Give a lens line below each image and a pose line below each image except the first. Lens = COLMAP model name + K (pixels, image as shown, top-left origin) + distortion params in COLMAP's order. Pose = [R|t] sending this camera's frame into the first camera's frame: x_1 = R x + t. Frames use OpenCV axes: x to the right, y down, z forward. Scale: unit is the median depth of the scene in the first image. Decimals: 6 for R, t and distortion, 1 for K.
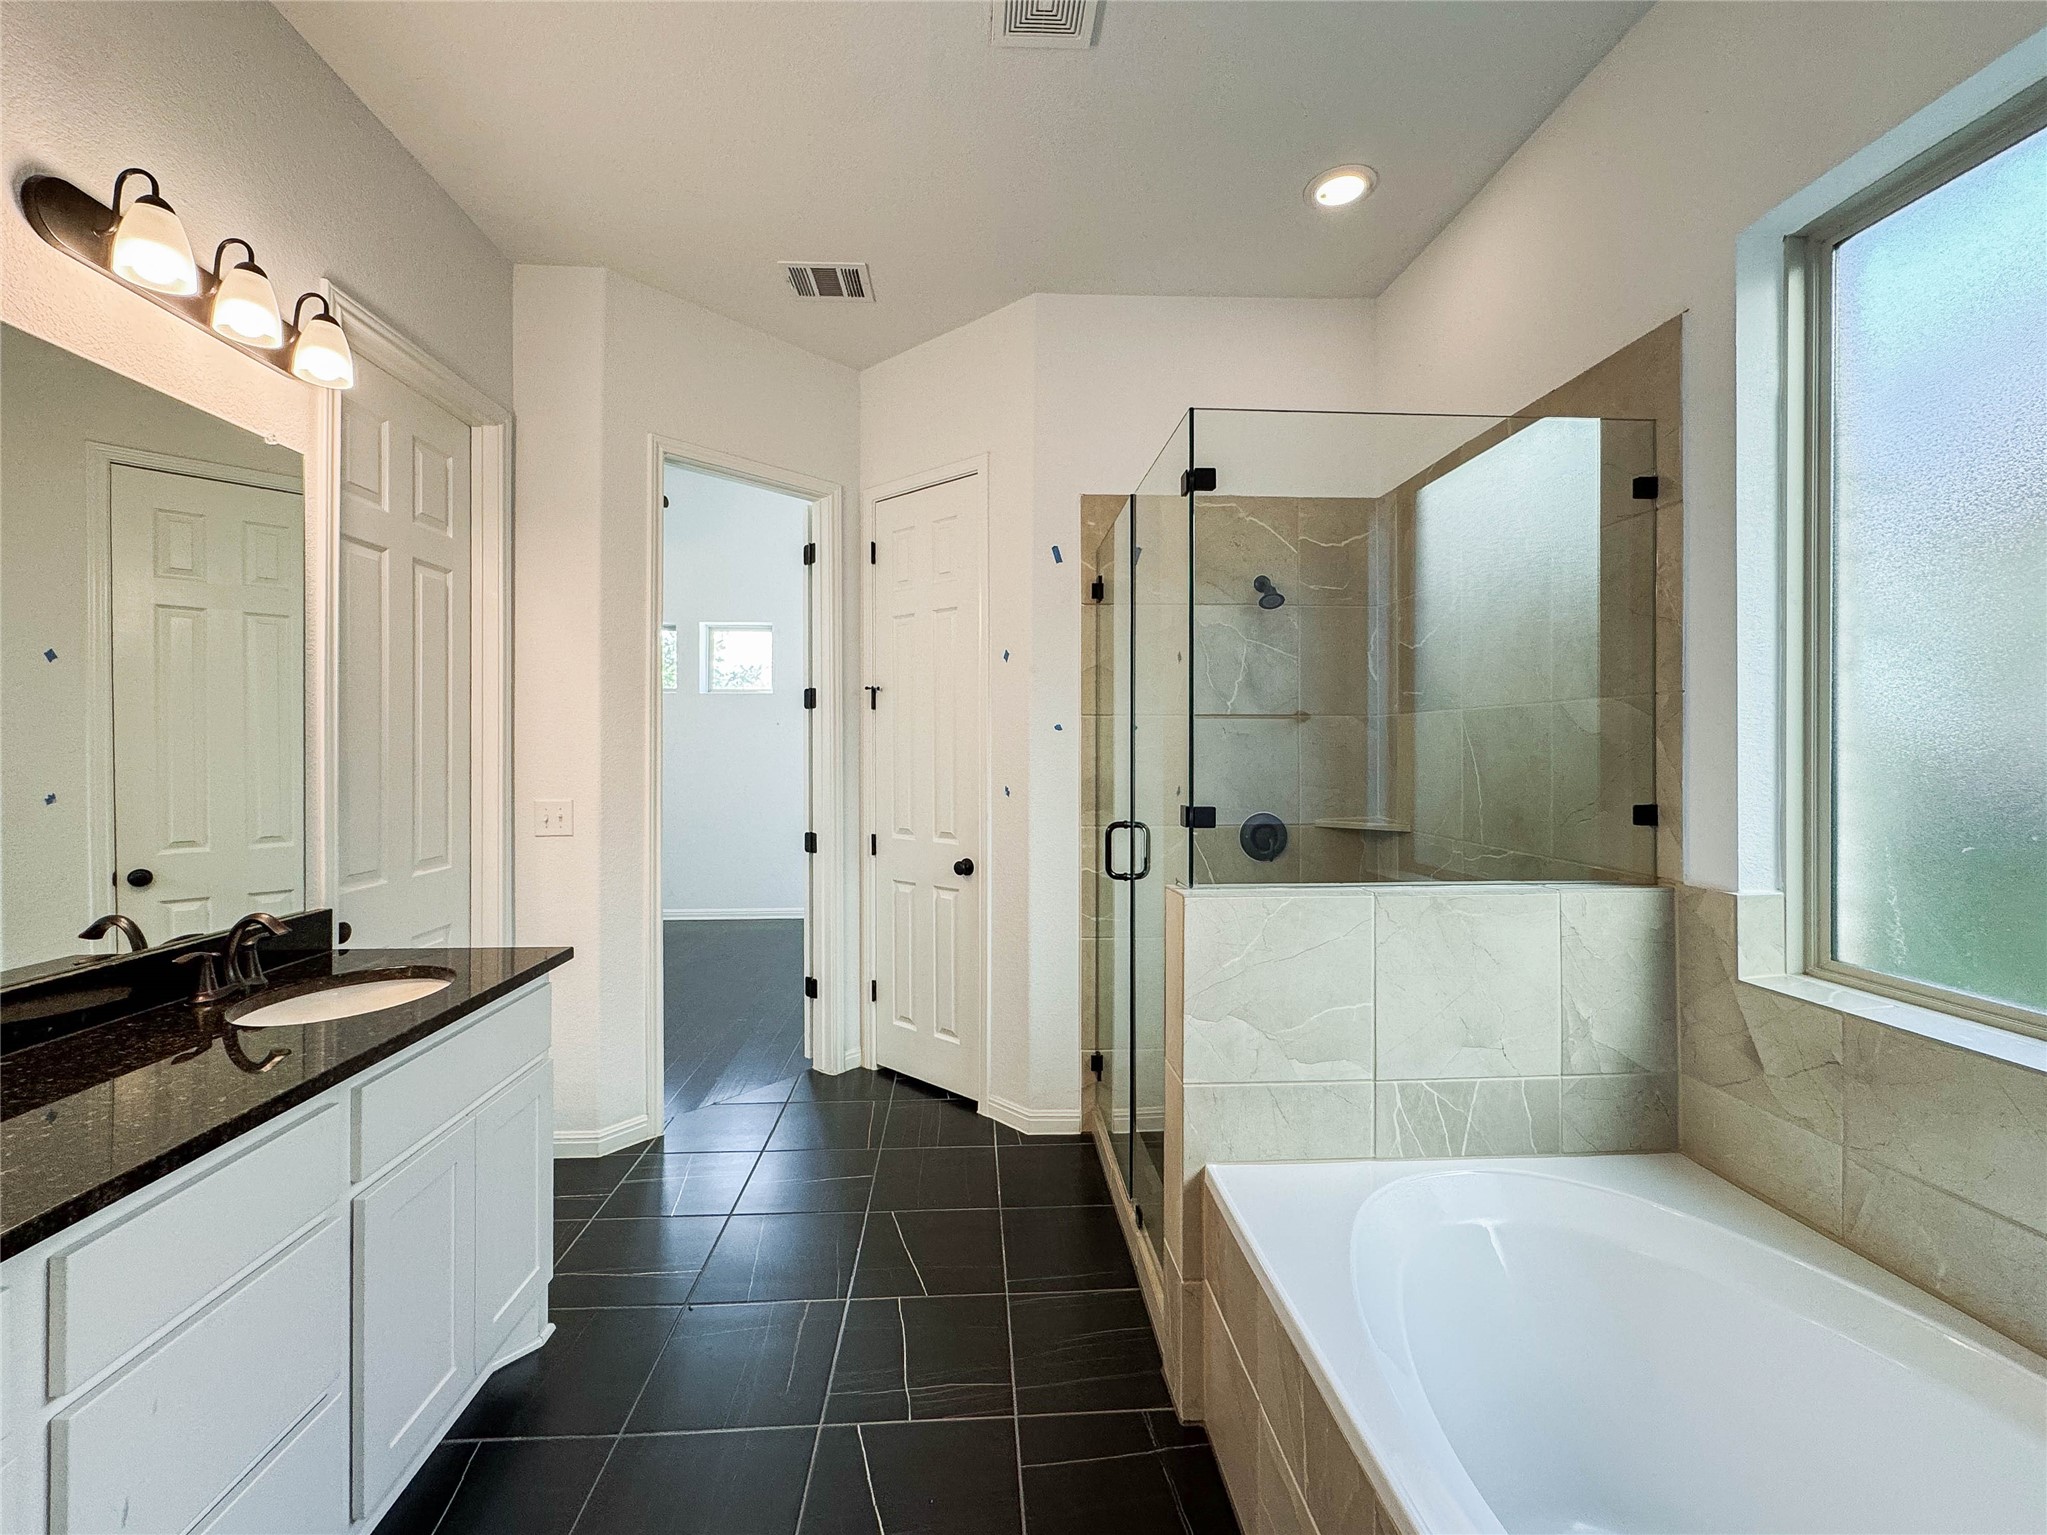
lens RADIAL K [[874.9, 0, 1015.9], [0, 874.9, 748.2], [0, 0, 1]] dist [-0.002992, -0.000025]
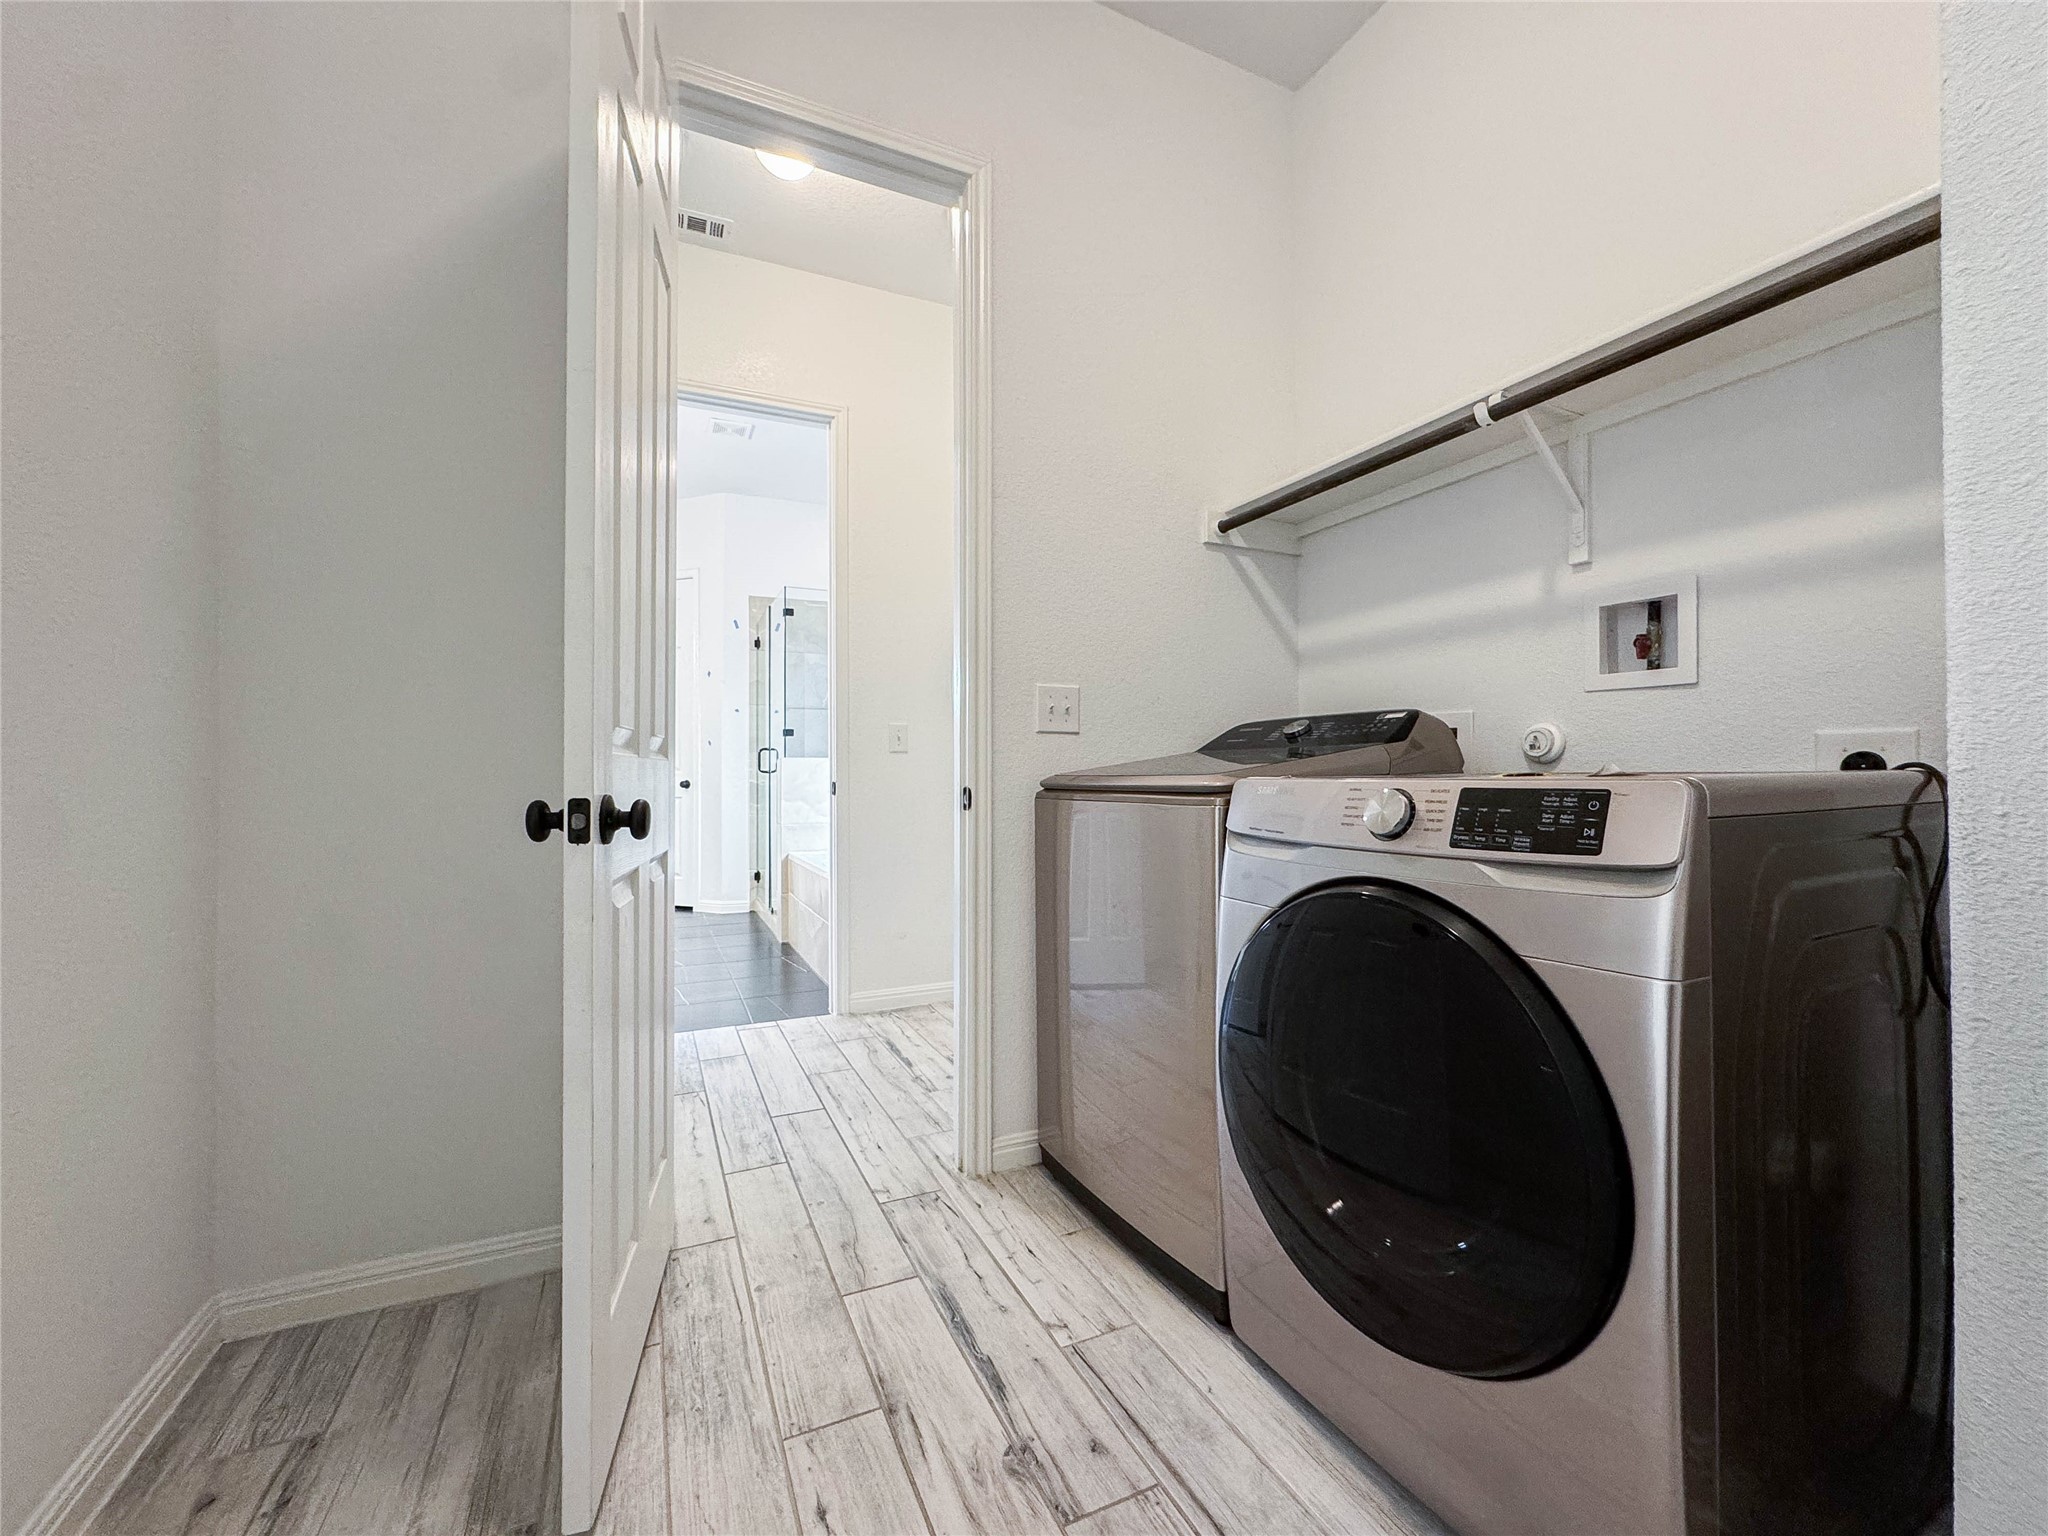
lens RADIAL K [[875.3, 0, 1021.7], [0, 875.3, 773.9], [0, 0, 1]] dist [-0.002992, -0.000025]
pose [[0.940165, -0.001268, 0.340718, -0.022774], [0.006292, 0.999887, -0.013642, 0.161523], [-0.340663, 0.014970, 0.940066, -1.153825]]
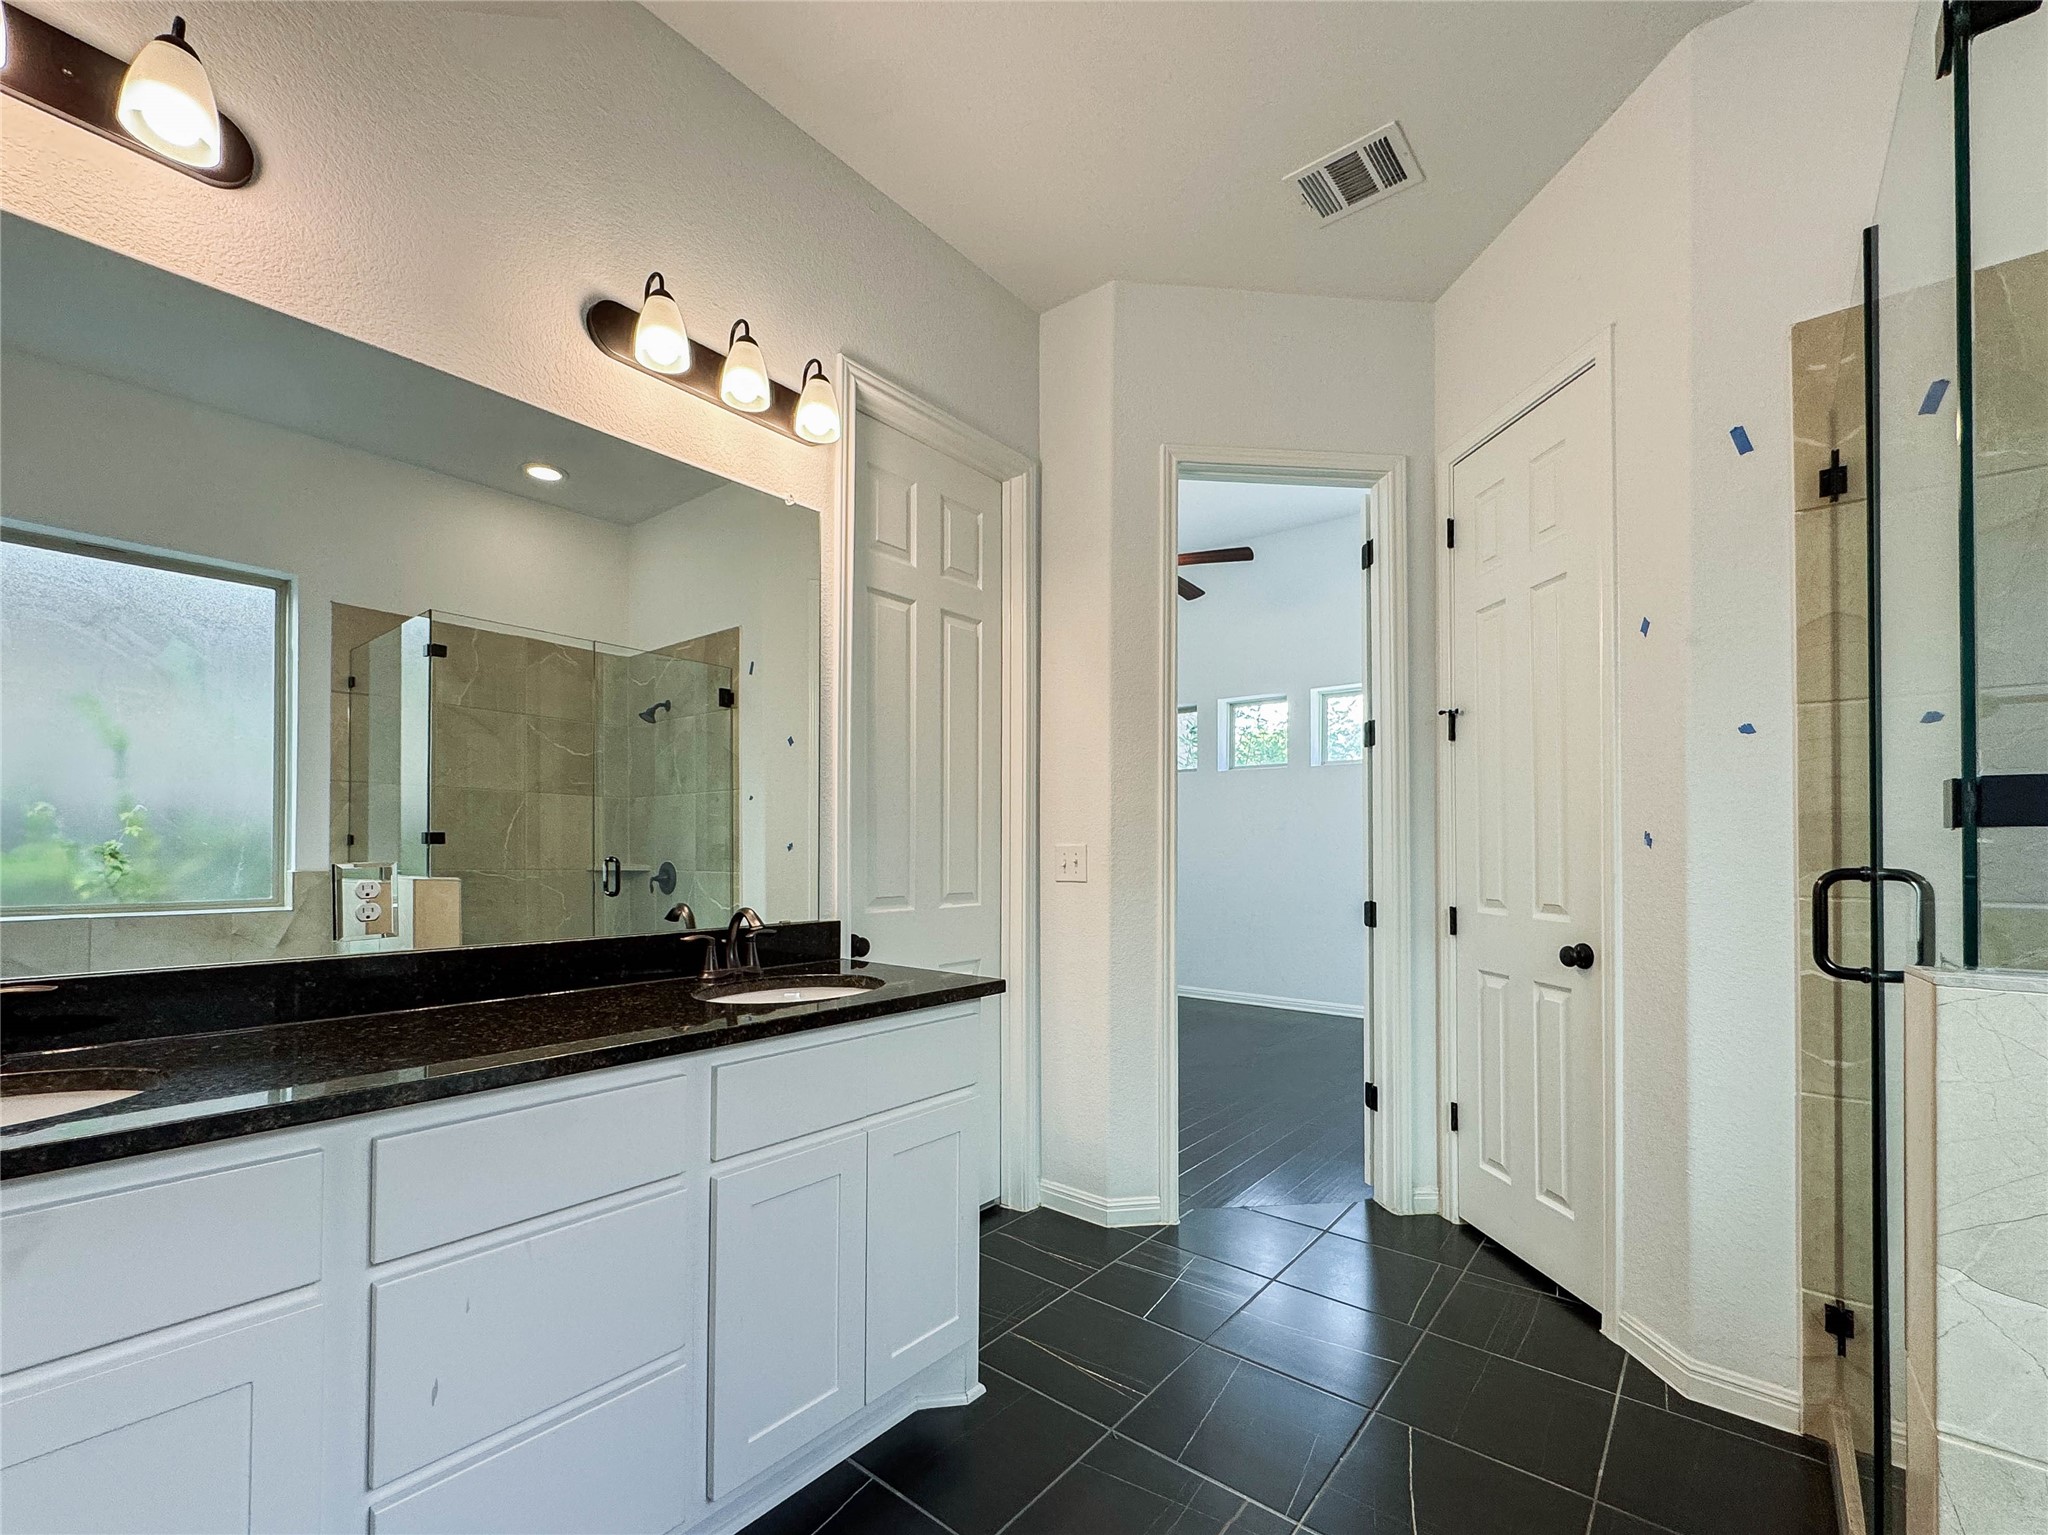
lens RADIAL K [[875.3, 0, 1029.2], [0, 875.3, 841.4], [0, 0, 1]] dist [-0.002992, -0.000025]
pose [[0.734652, -0.003812, -0.678434, 0.098927], [-0.008787, 0.999847, -0.015134, 0.070253], [0.678387, 0.017079, 0.734506, 0.249465]]
